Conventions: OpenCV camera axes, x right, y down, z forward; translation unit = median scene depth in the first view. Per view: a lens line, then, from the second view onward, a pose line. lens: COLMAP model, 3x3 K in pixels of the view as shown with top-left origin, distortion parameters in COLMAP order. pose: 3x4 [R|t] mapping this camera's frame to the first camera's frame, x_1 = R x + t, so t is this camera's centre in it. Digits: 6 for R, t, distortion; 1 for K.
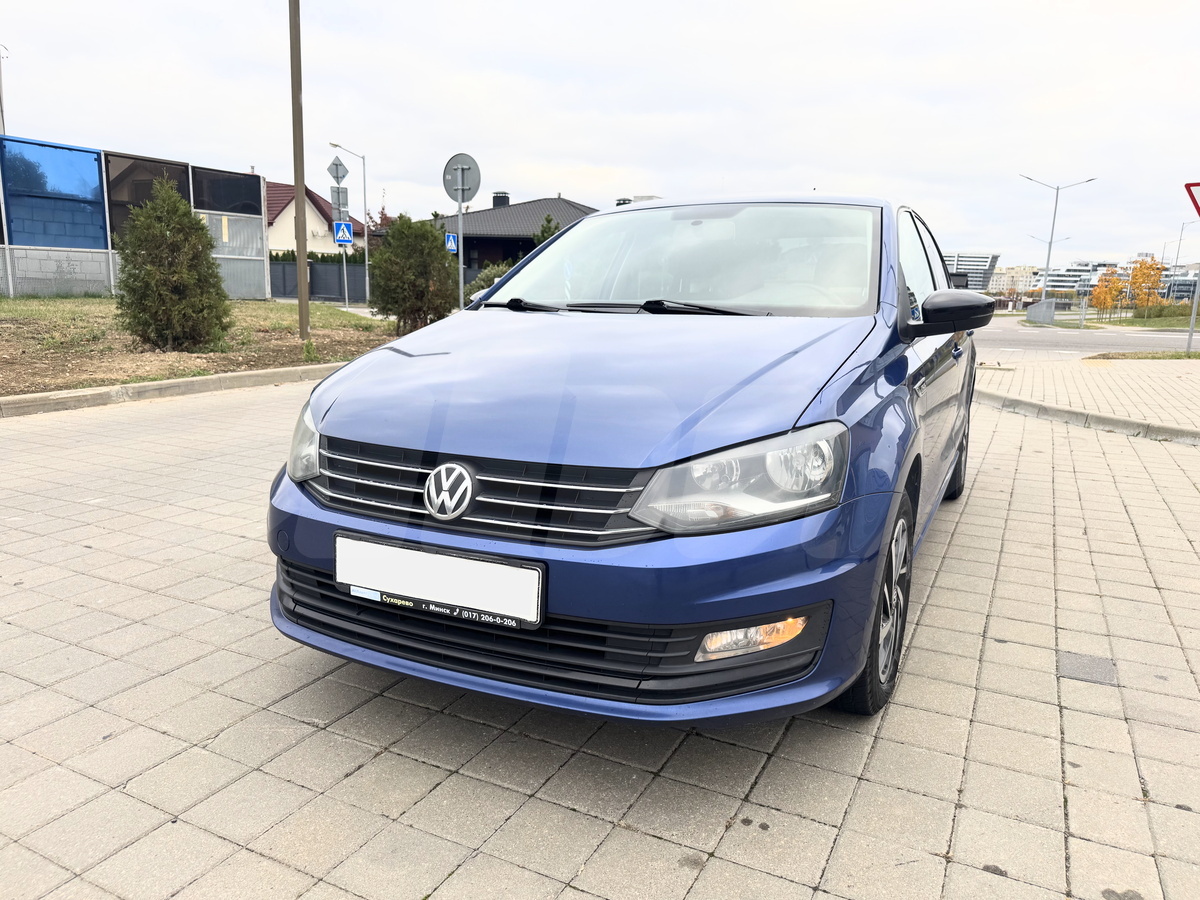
lens RADIAL K [[840.0, 0, 600.6], [0, 840.0, 455.1], [0, 0, 1]] dist [0.067352, -0.084944]
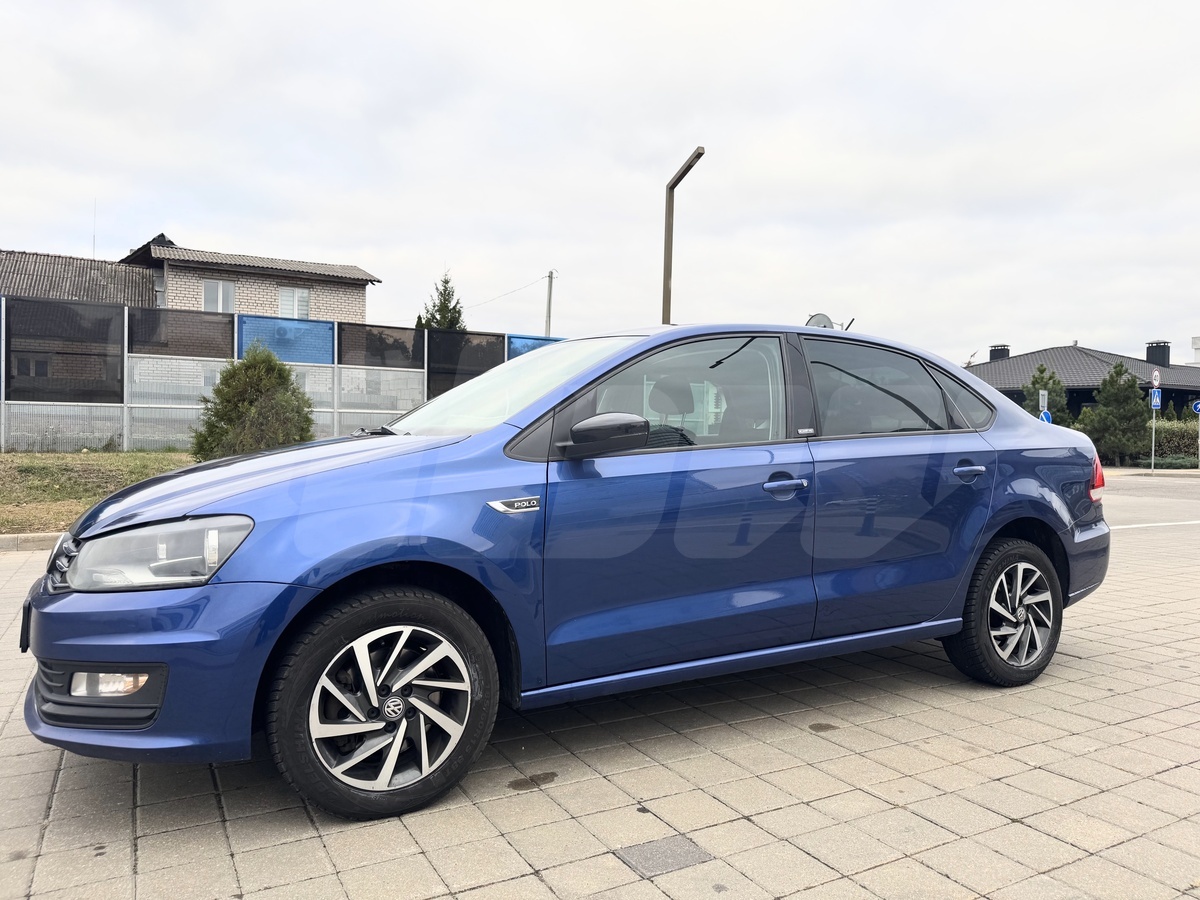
lens RADIAL K [[840.0, 0, 599.2], [0, 840.0, 445.7], [0, 0, 1]] dist [0.067352, -0.084944]
pose [[0.824204, -0.007163, -0.566248, 1.124099], [-0.104558, 0.980803, -0.164597, 0.005365], [0.556557, 0.194867, 0.807633, 0.262088]]
